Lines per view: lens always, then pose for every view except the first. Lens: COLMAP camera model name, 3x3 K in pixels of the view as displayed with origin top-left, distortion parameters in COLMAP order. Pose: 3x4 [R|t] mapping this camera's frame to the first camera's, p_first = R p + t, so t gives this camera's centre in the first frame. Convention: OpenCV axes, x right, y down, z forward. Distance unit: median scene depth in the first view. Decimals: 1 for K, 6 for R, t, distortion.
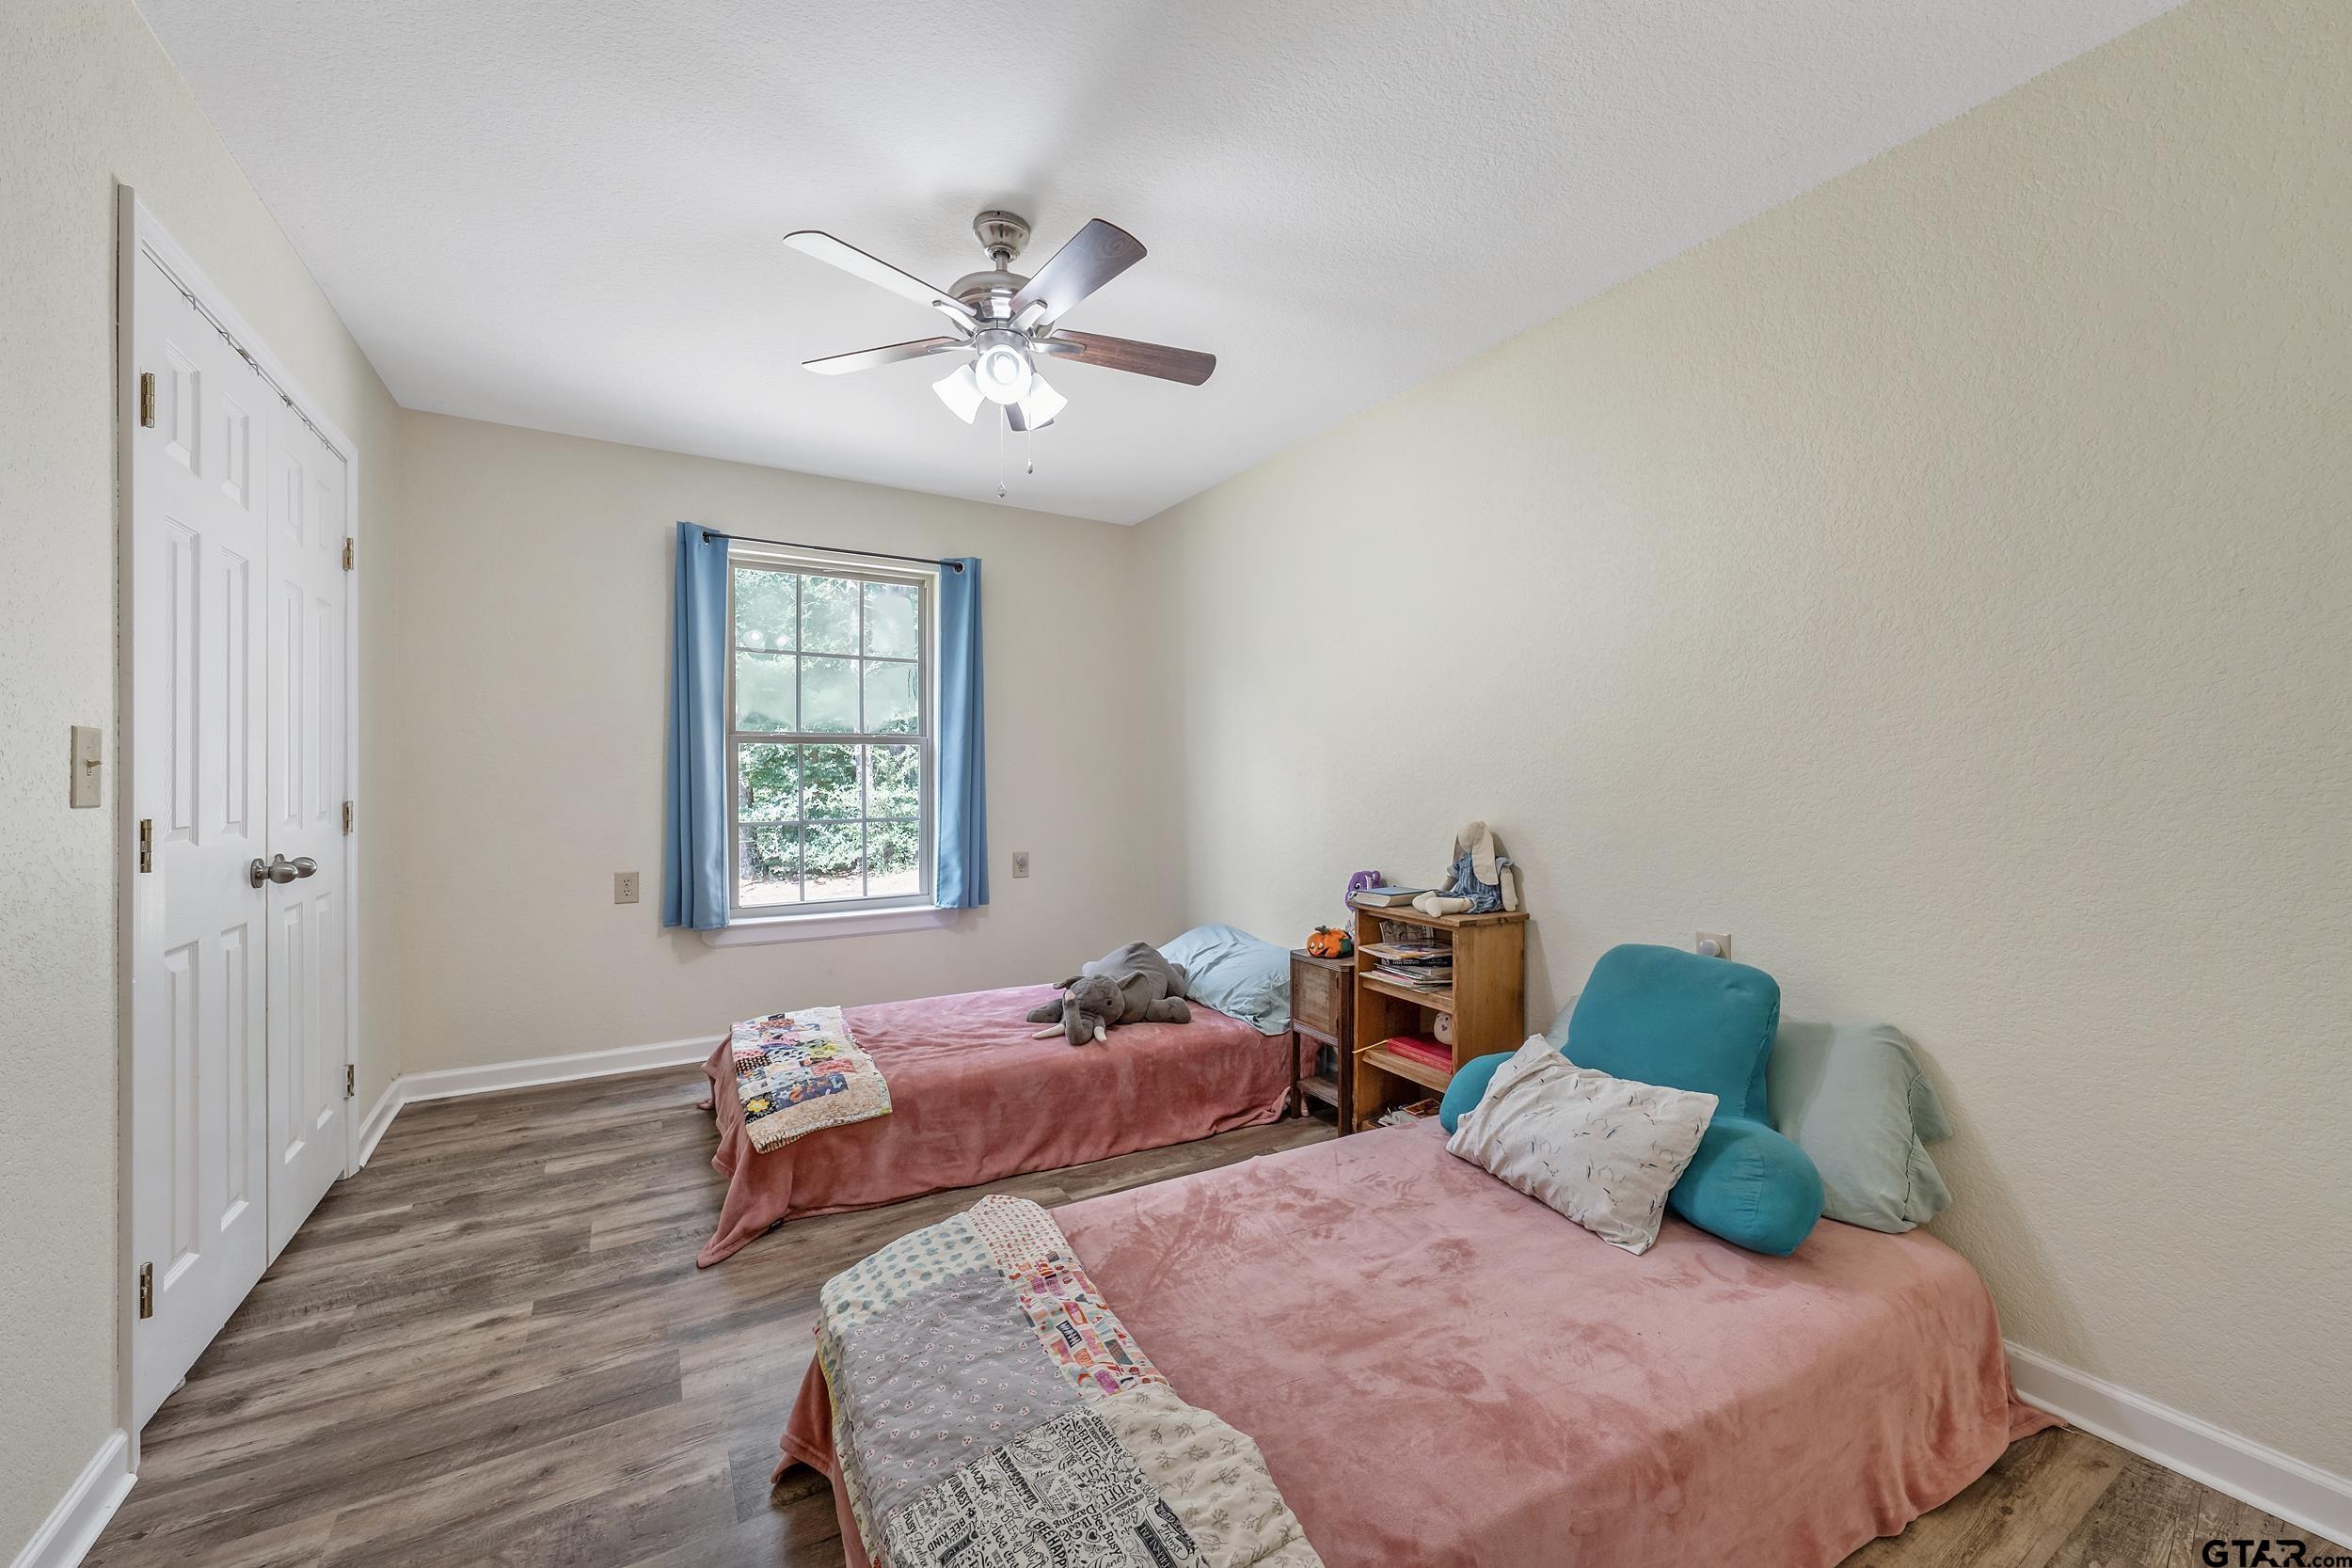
lens RADIAL K [[917.2, 0, 1172.0], [0, 917.2, 776.2], [0, 0, 1]] dist [0.001642, -0.000026]
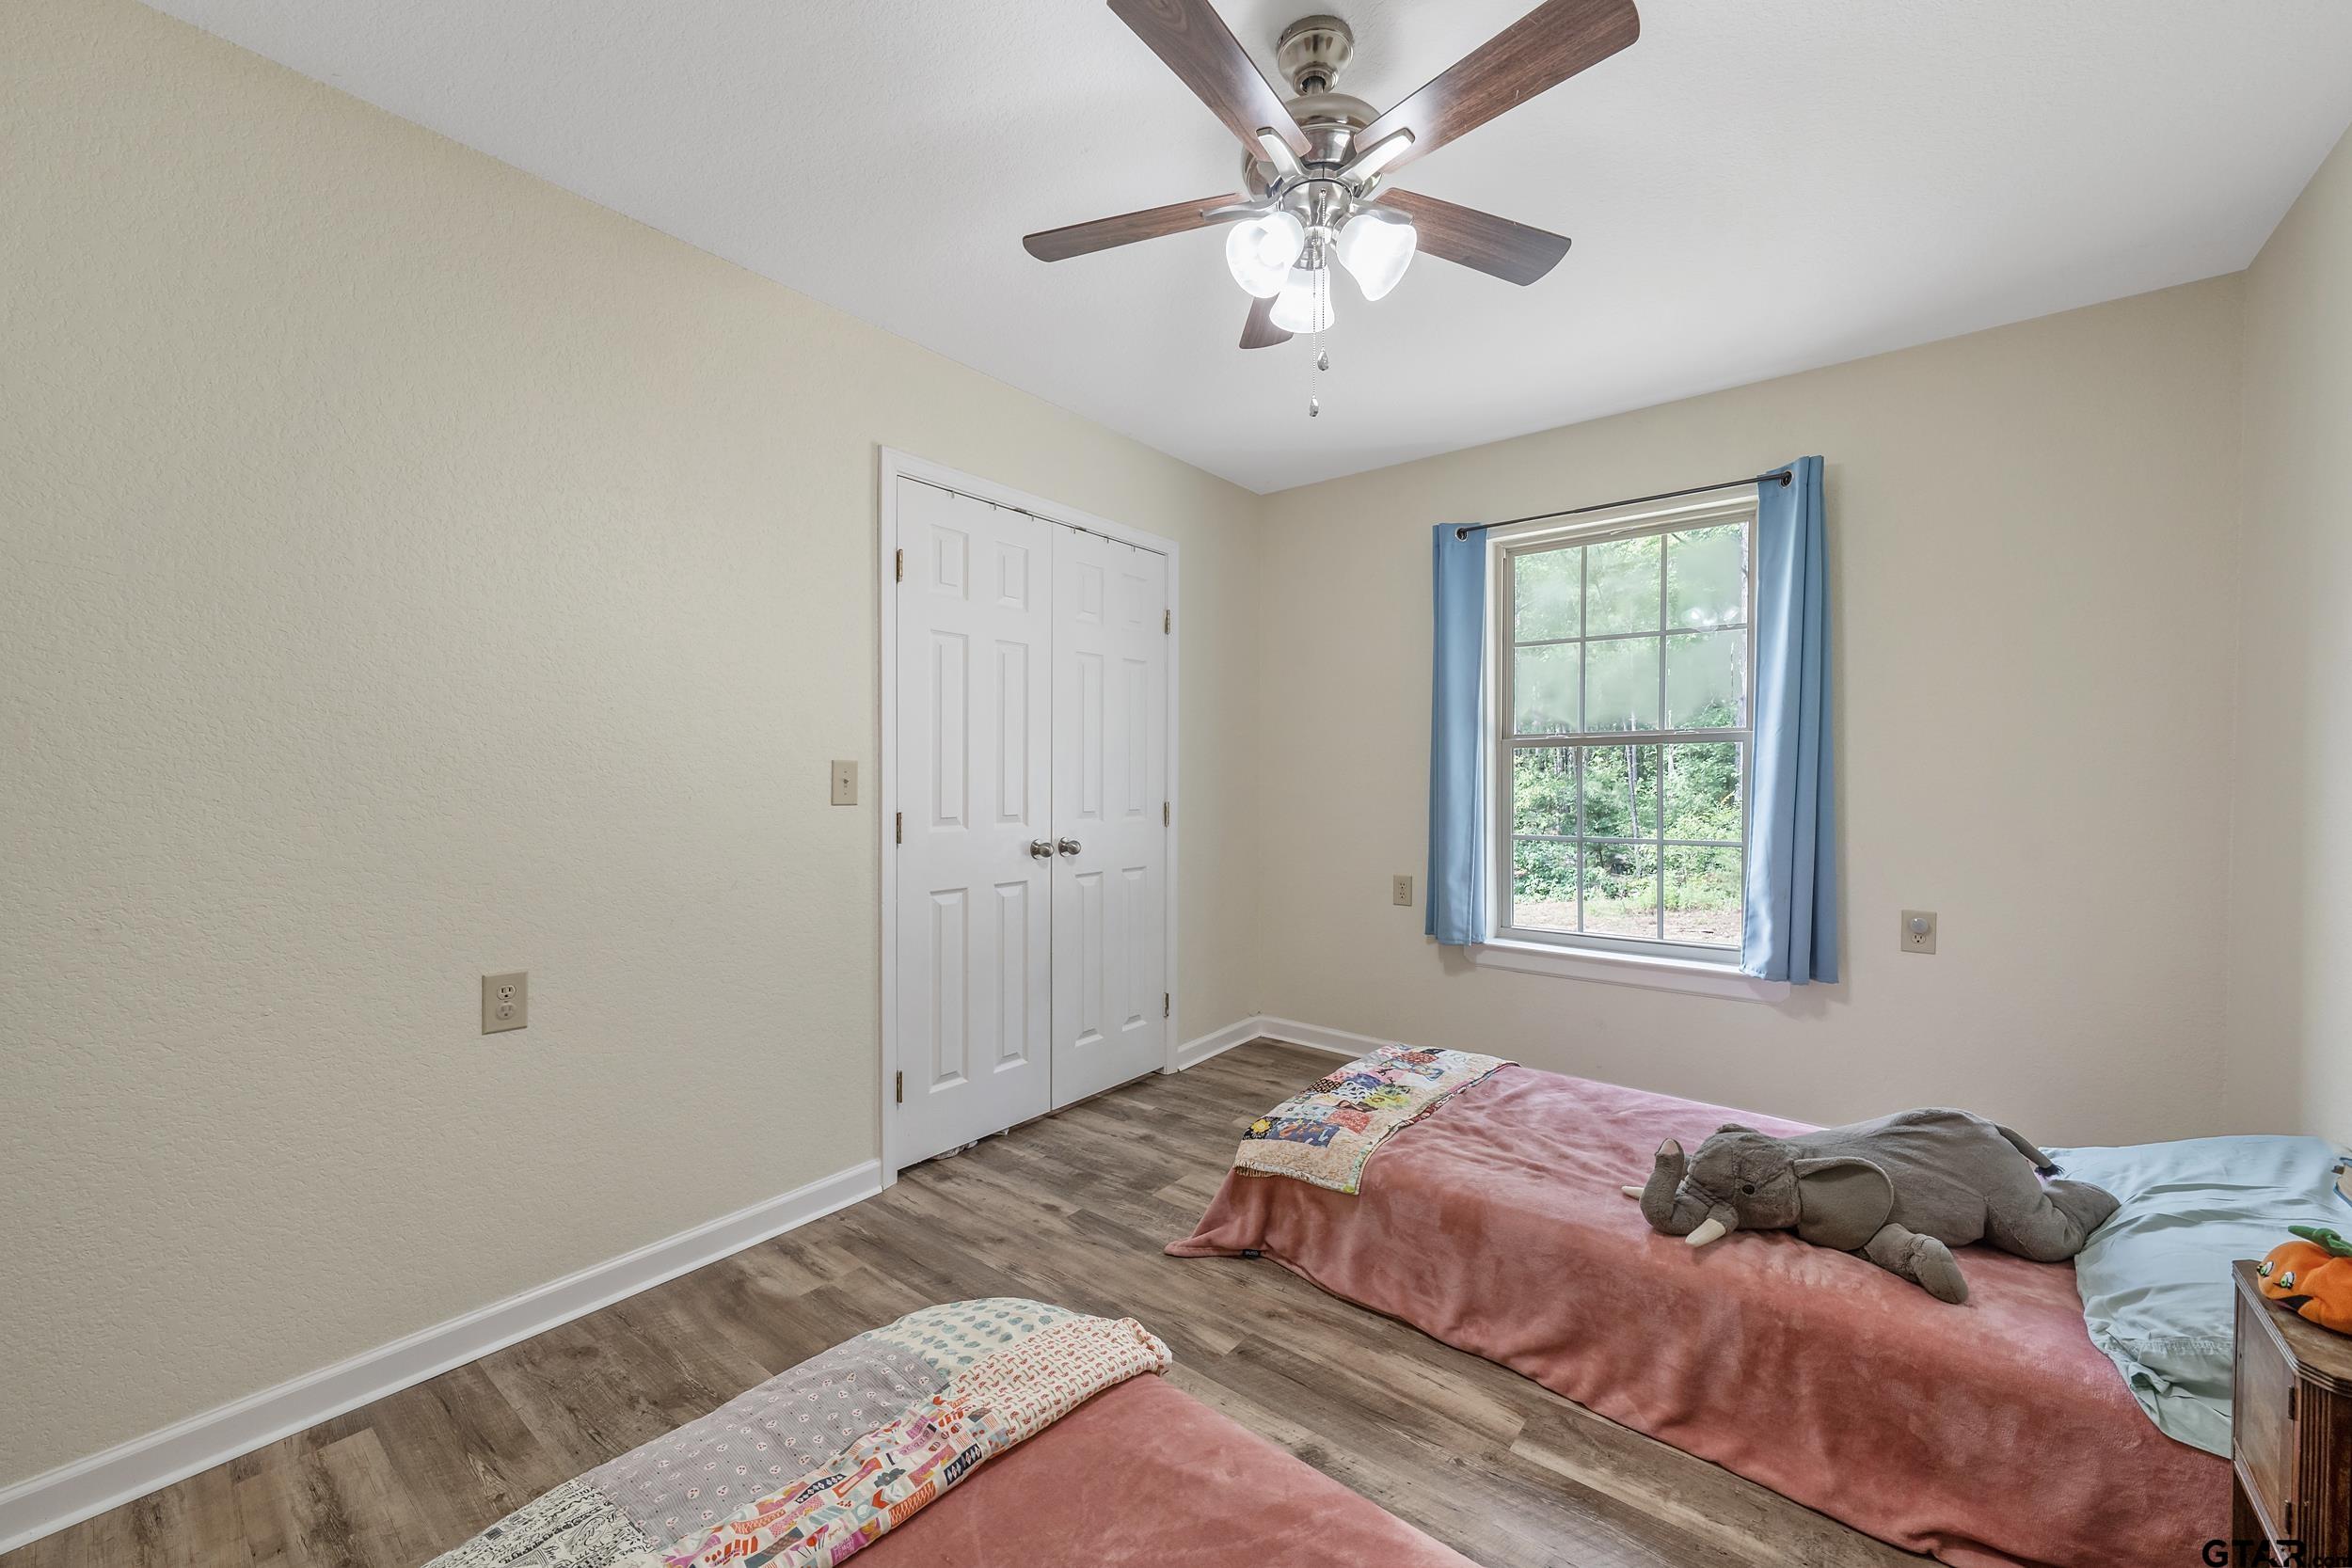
lens RADIAL K [[917.2, 0, 1171.7], [0, 917.2, 789.3], [0, 0, 1]] dist [0.001642, -0.000026]
pose [[0.345964, 0.015290, -0.938123, 0.392176], [-0.000170, 0.999868, 0.016234, -0.014020], [0.938248, -0.005457, 0.345921, 0.529921]]
